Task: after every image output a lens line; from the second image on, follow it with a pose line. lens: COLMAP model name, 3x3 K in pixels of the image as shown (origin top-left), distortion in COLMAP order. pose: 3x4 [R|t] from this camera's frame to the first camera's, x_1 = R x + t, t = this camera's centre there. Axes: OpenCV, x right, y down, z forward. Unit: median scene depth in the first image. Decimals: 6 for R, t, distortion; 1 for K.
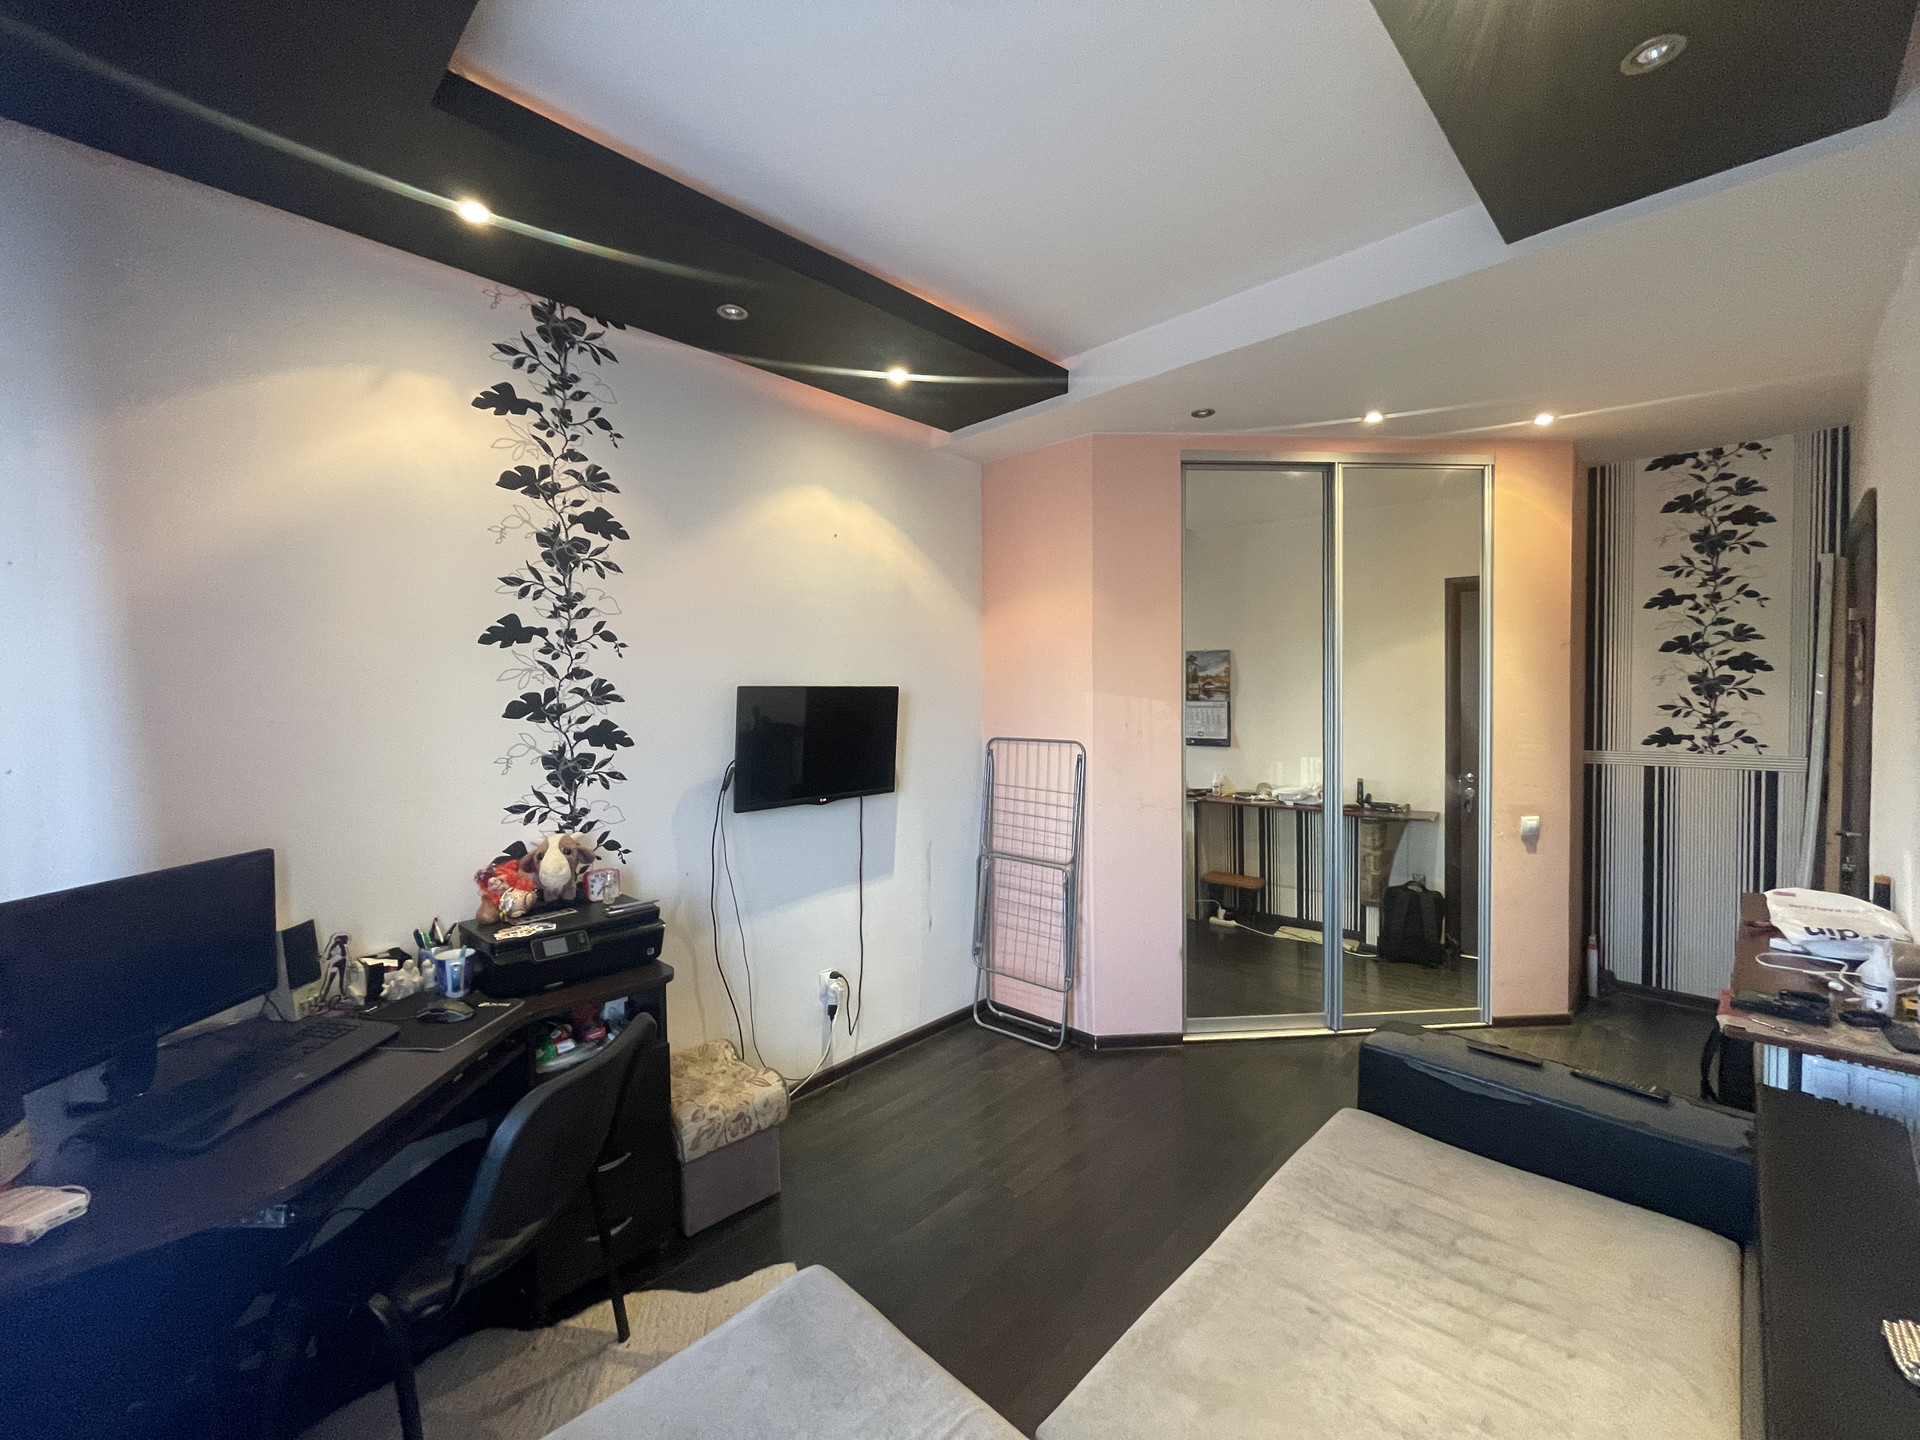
lens RADIAL K [[782.3, 0, 964.2], [0, 782.3, 715.8], [0, 0, 1]] dist [-0.000684, 0.002375]
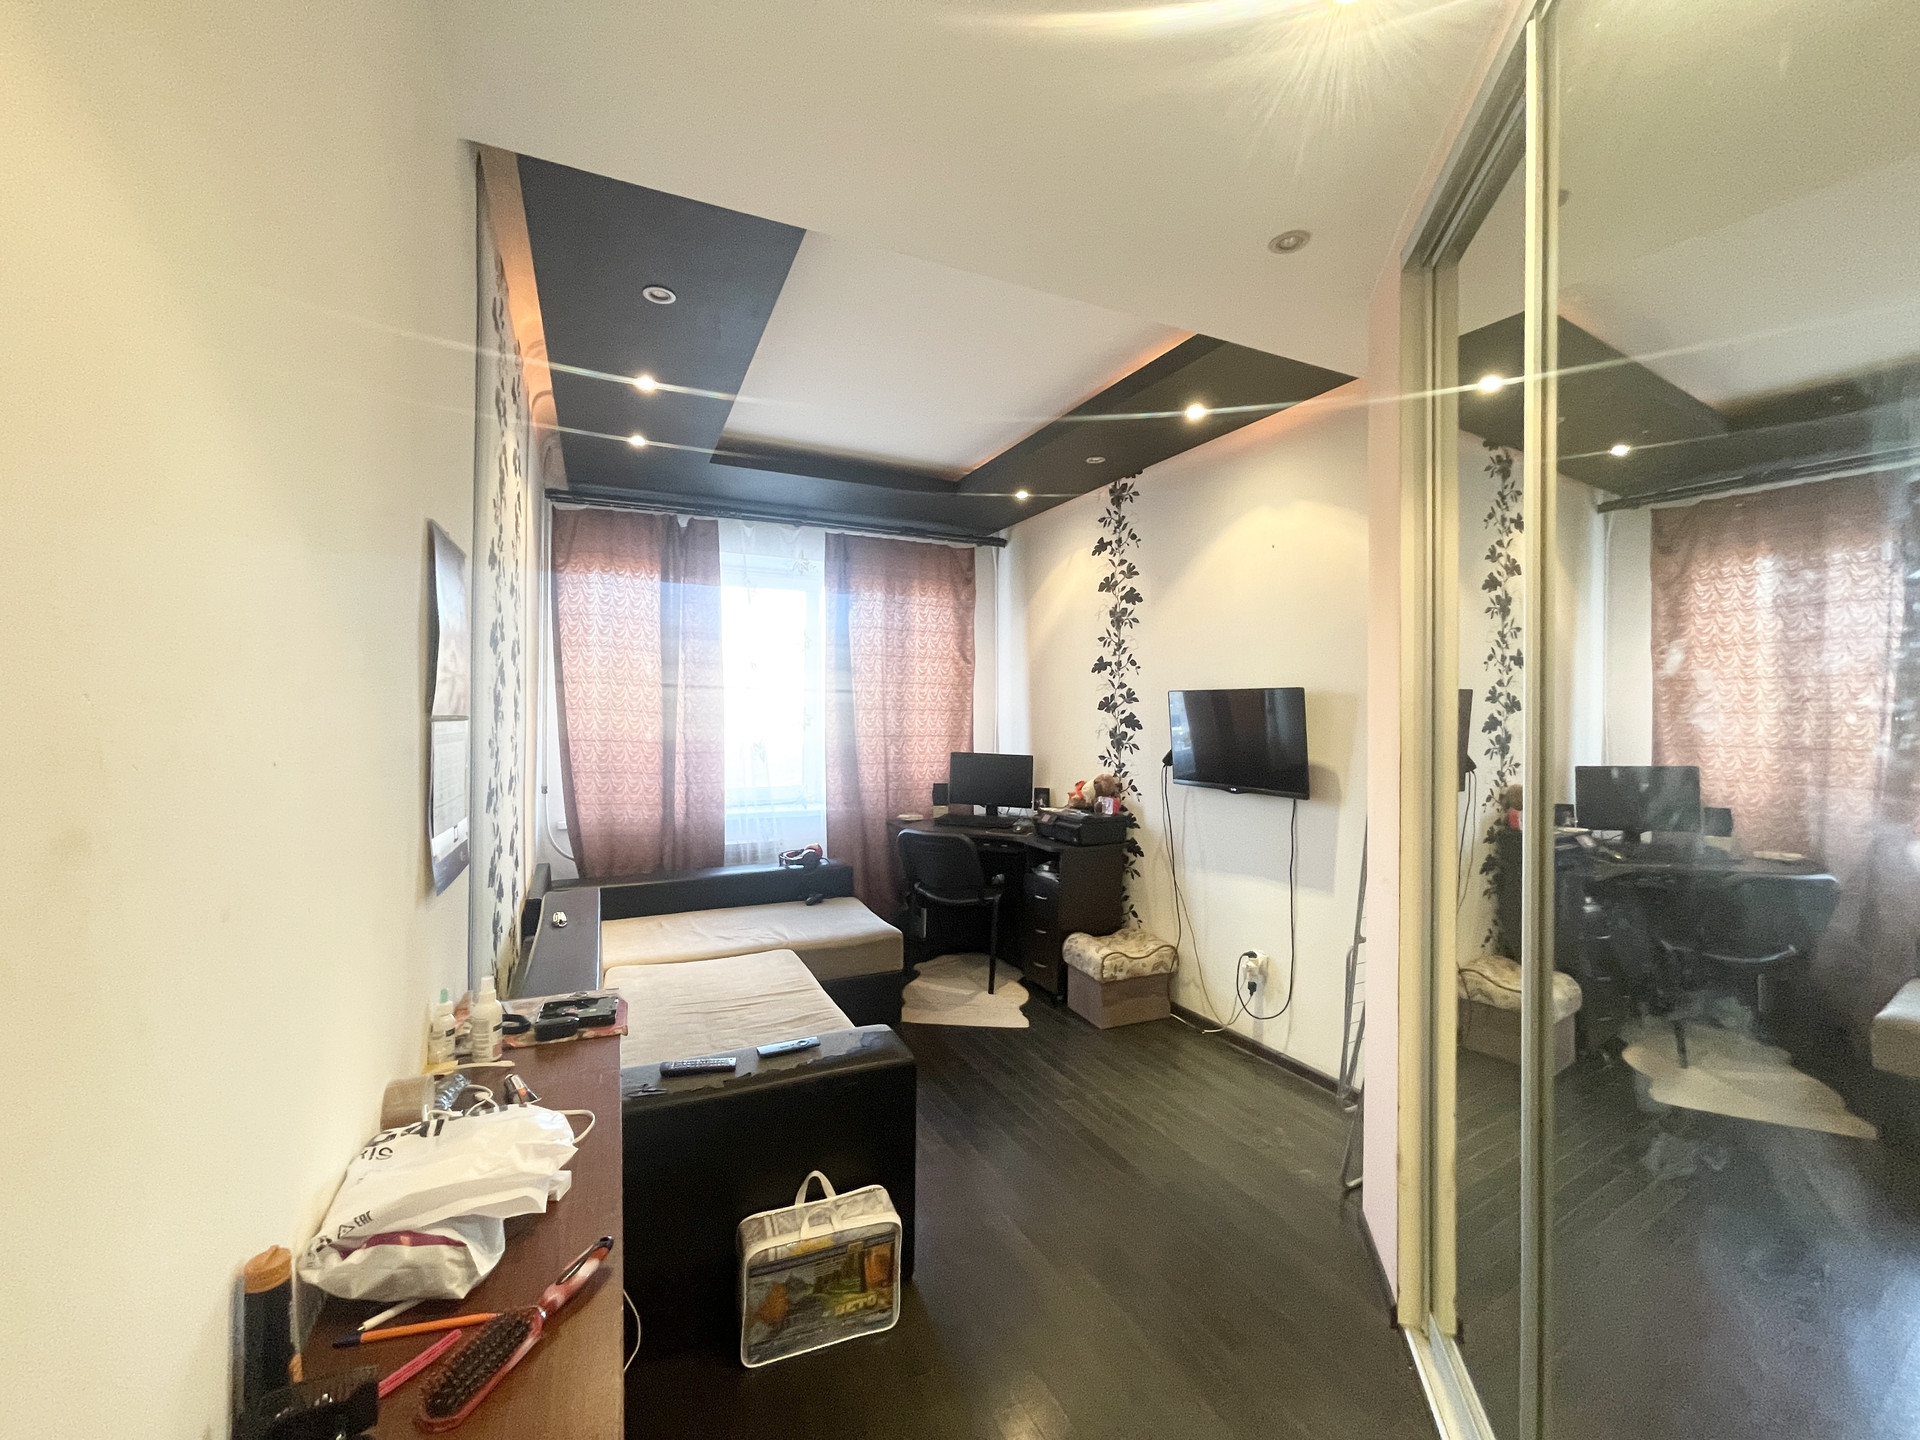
lens RADIAL K [[782.3, 0, 963.5], [0, 782.3, 716.3], [0, 0, 1]] dist [-0.000684, 0.002375]
pose [[-0.340868, 0.019306, -0.939913, 1.264380], [-0.024928, 0.999252, 0.029565, -0.028058], [0.939781, 0.033508, -0.340132, 1.255002]]
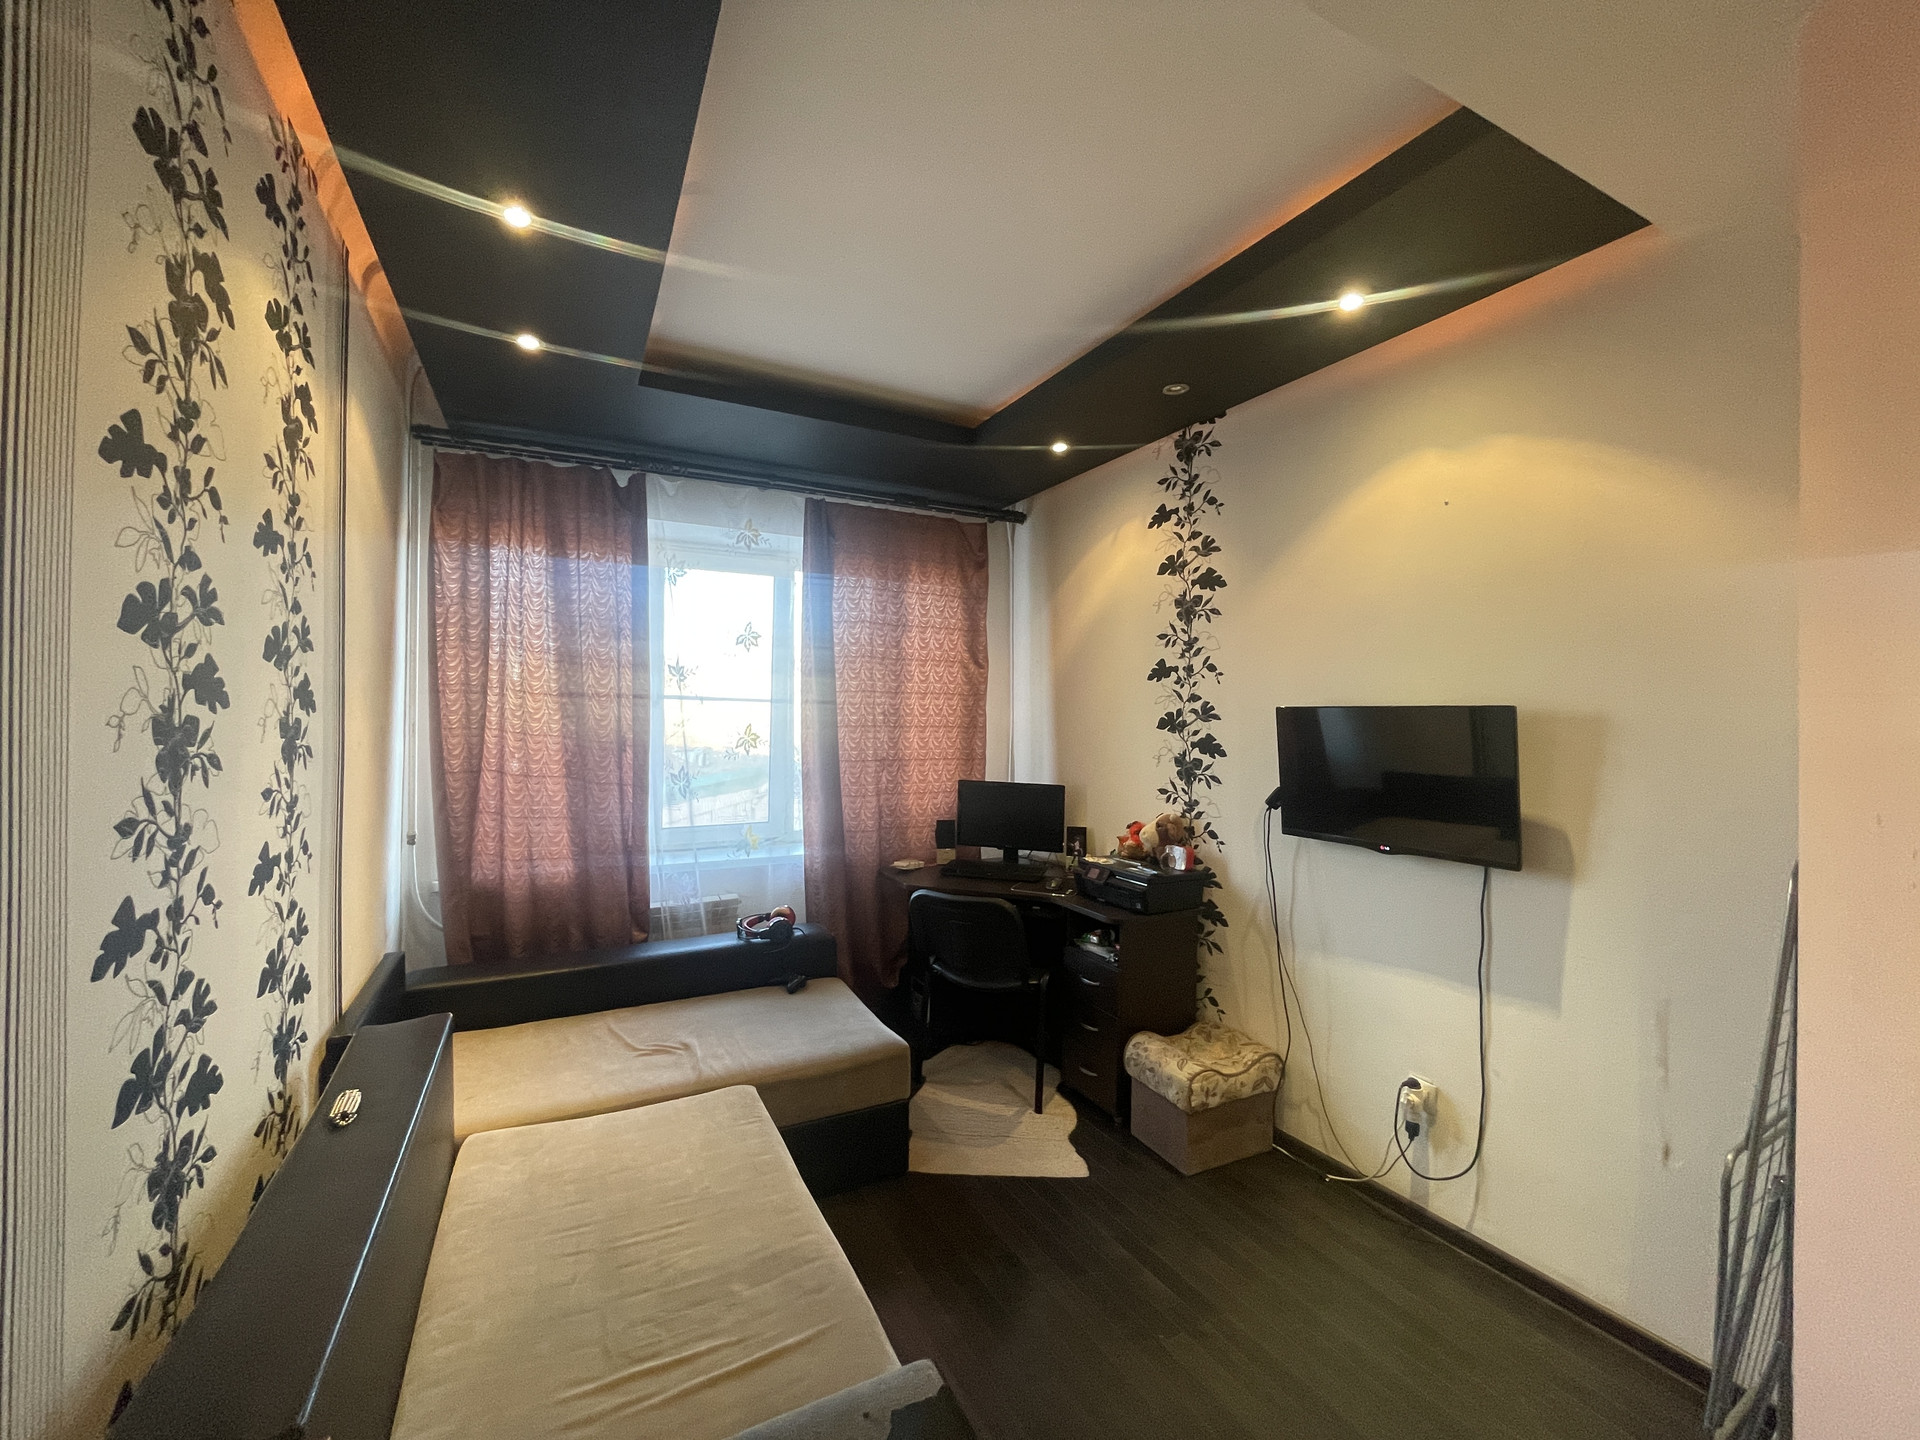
lens RADIAL K [[782.3, 0, 961.5], [0, 782.3, 717.4], [0, 0, 1]] dist [-0.000684, 0.002375]
pose [[-0.304758, 0.015145, -0.952310, 0.885656], [-0.027205, 0.999327, 0.024598, -0.042566], [0.952041, 0.033404, -0.304141, 1.021761]]
